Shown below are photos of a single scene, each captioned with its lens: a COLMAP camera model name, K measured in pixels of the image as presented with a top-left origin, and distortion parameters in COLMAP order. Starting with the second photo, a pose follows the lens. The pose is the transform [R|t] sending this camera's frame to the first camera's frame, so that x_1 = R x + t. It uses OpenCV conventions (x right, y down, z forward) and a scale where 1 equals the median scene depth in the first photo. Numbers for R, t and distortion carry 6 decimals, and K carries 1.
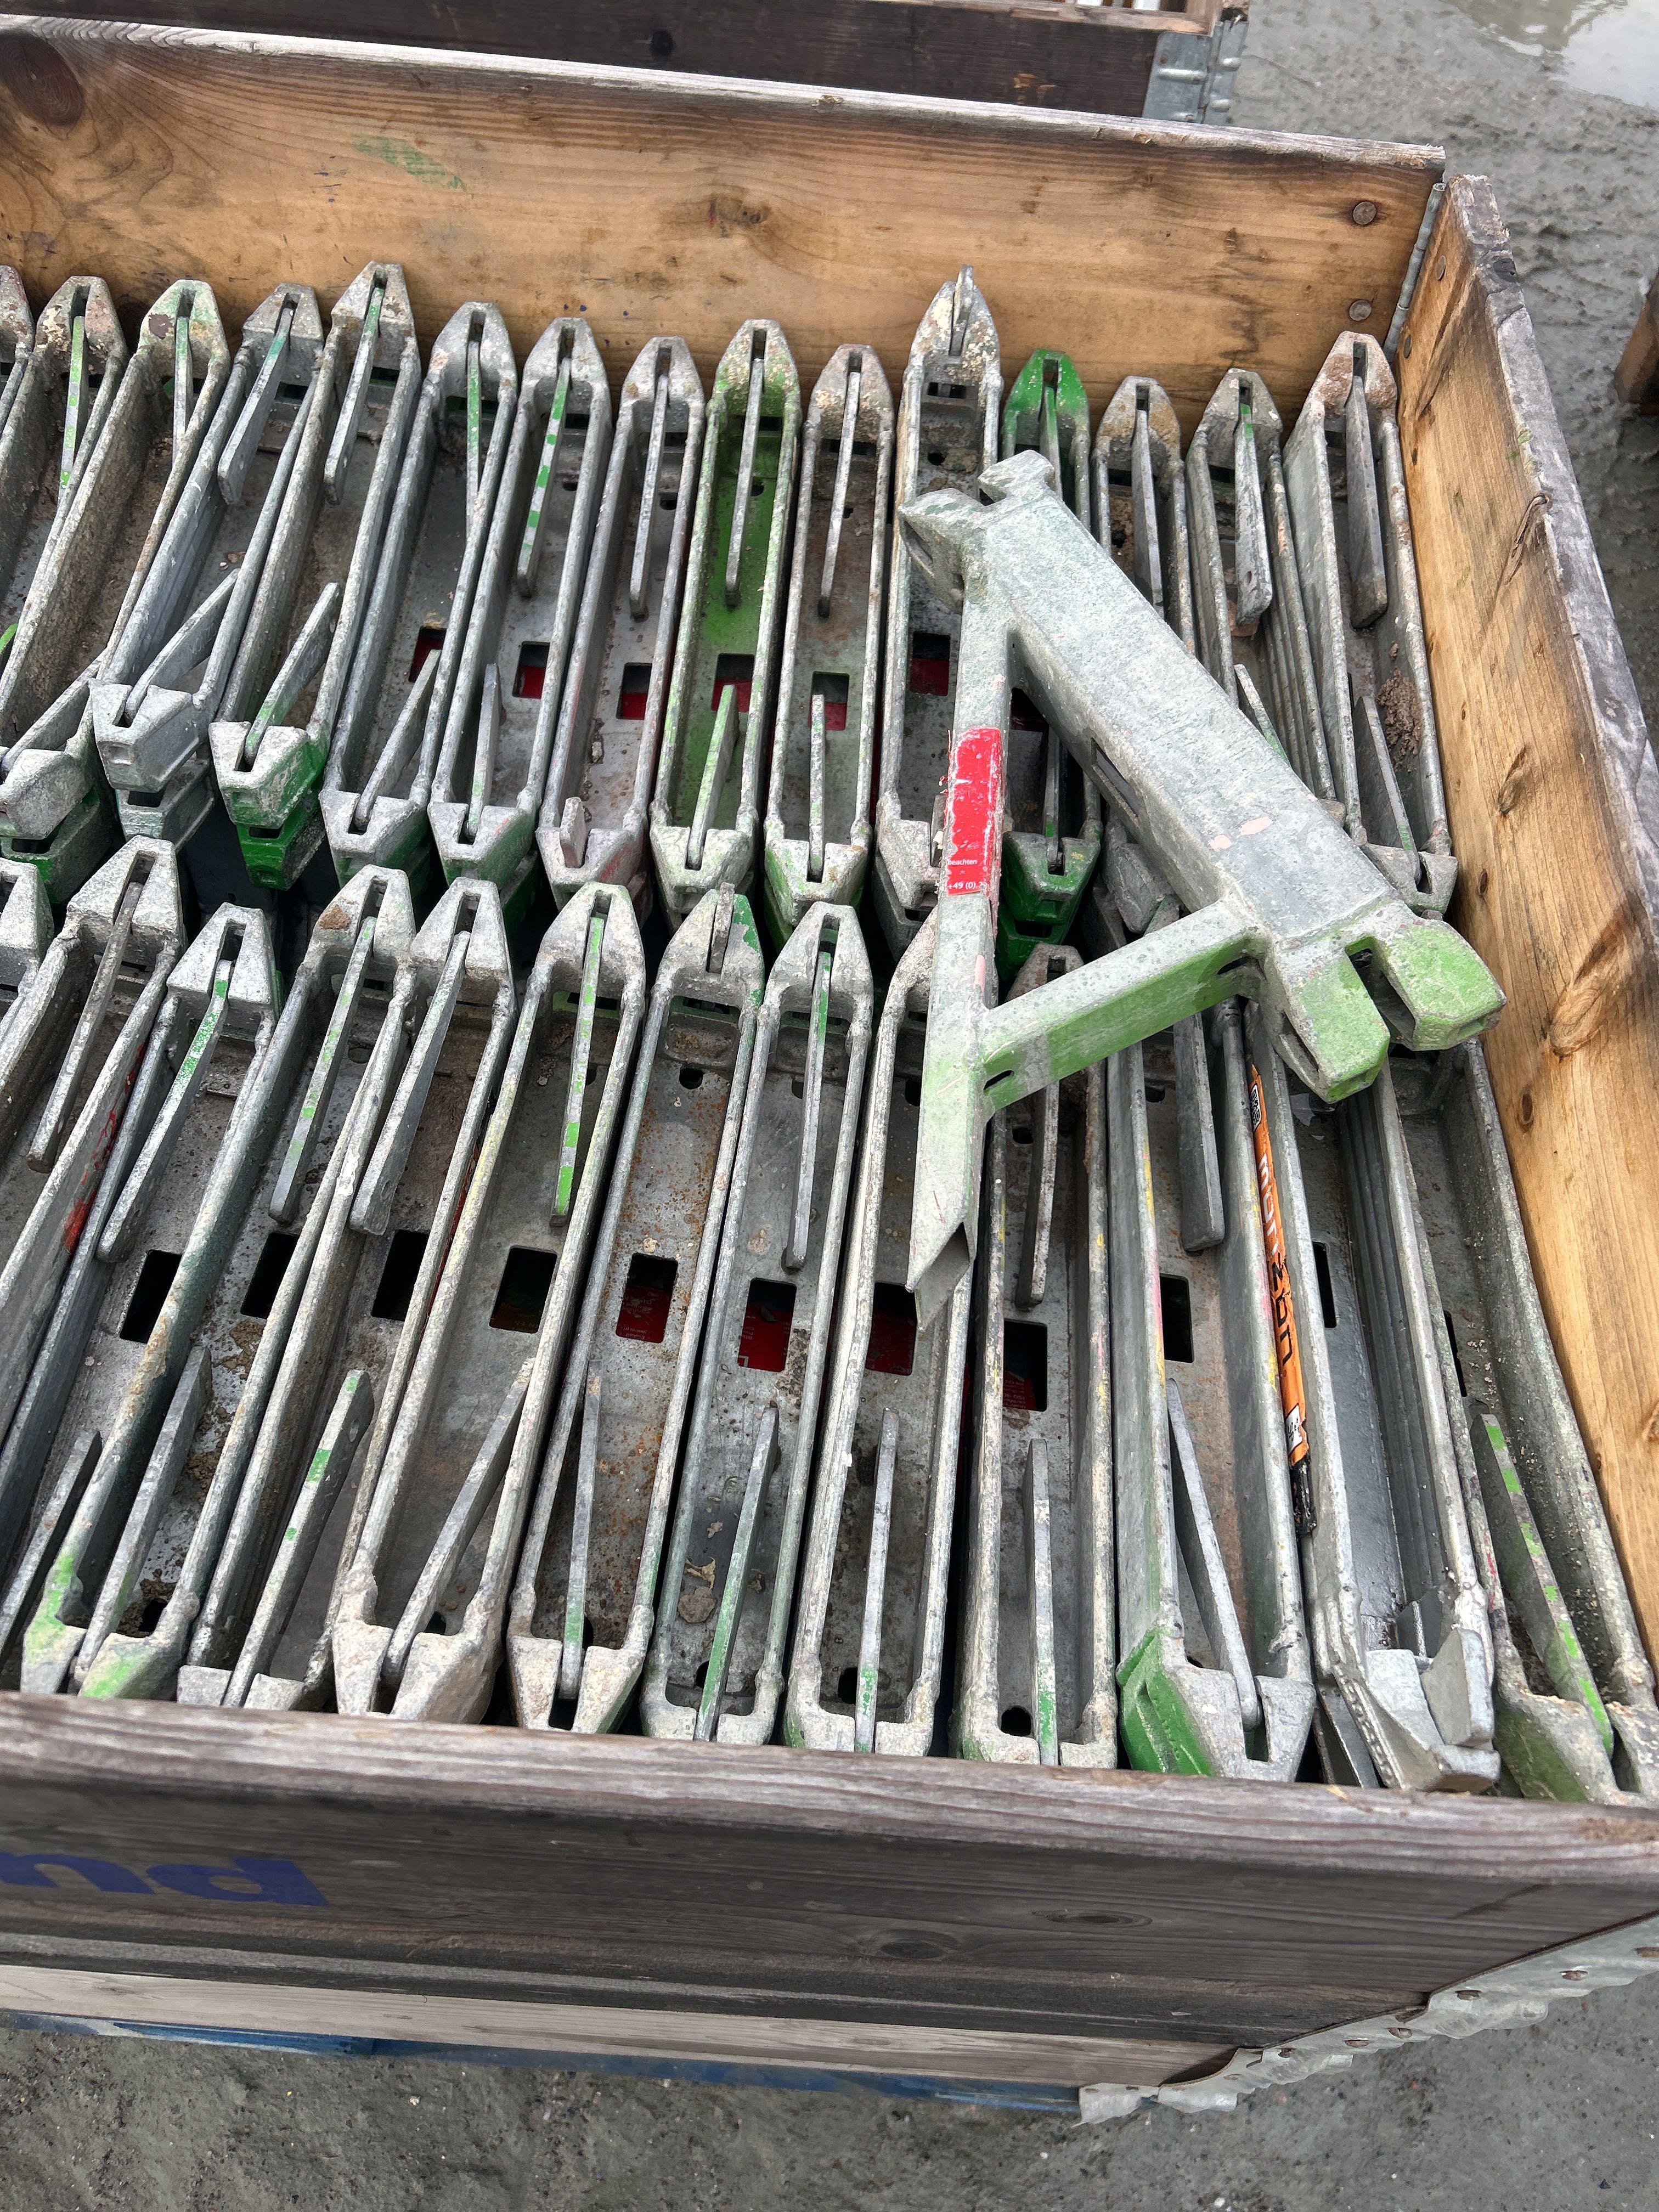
lens RADIAL K [[1686.3, 0, 822.0], [0, 1686.3, 1085.2], [0, 0, 1]] dist [0.032282, -0.044063]
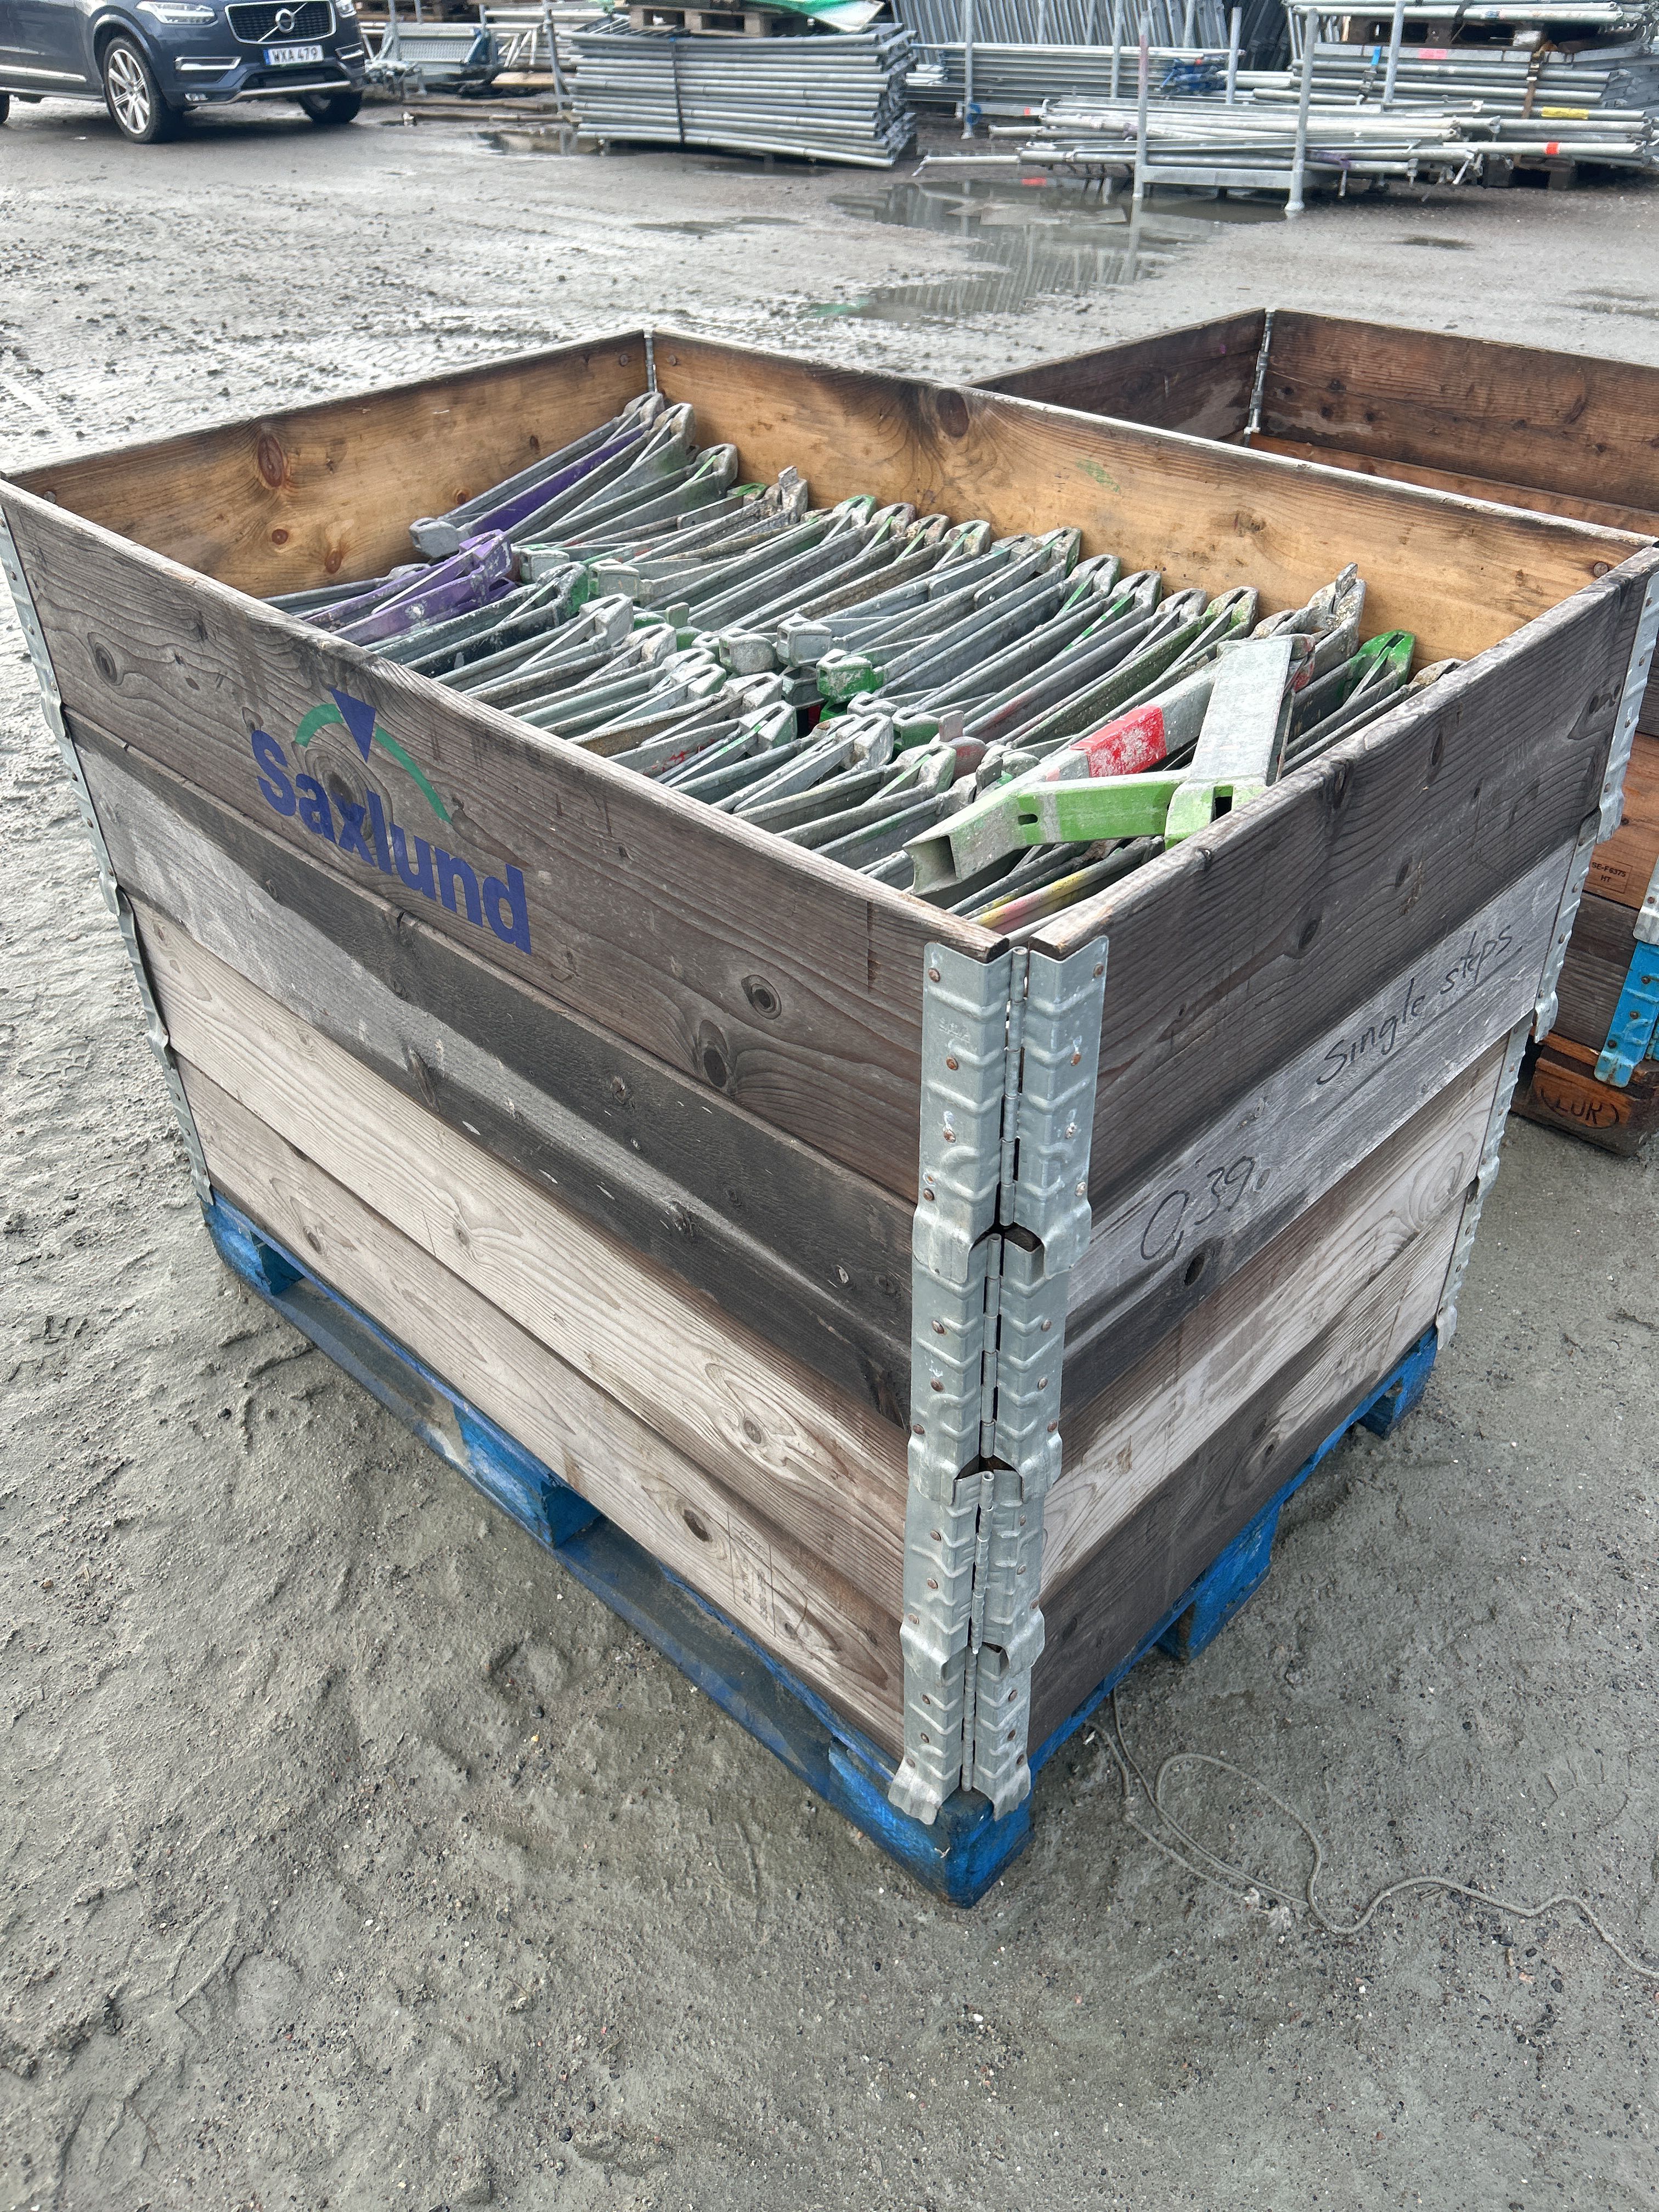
lens RADIAL K [[1686.3, 0, 822.0], [0, 1686.3, 1085.2], [0, 0, 1]] dist [0.032282, -0.044063]
pose [[0.759355, 0.327735, -0.562111, 0.780655], [-0.503076, 0.843602, -0.187748, 0.513469], [0.412667, 0.425353, 0.805470, -0.327558]]
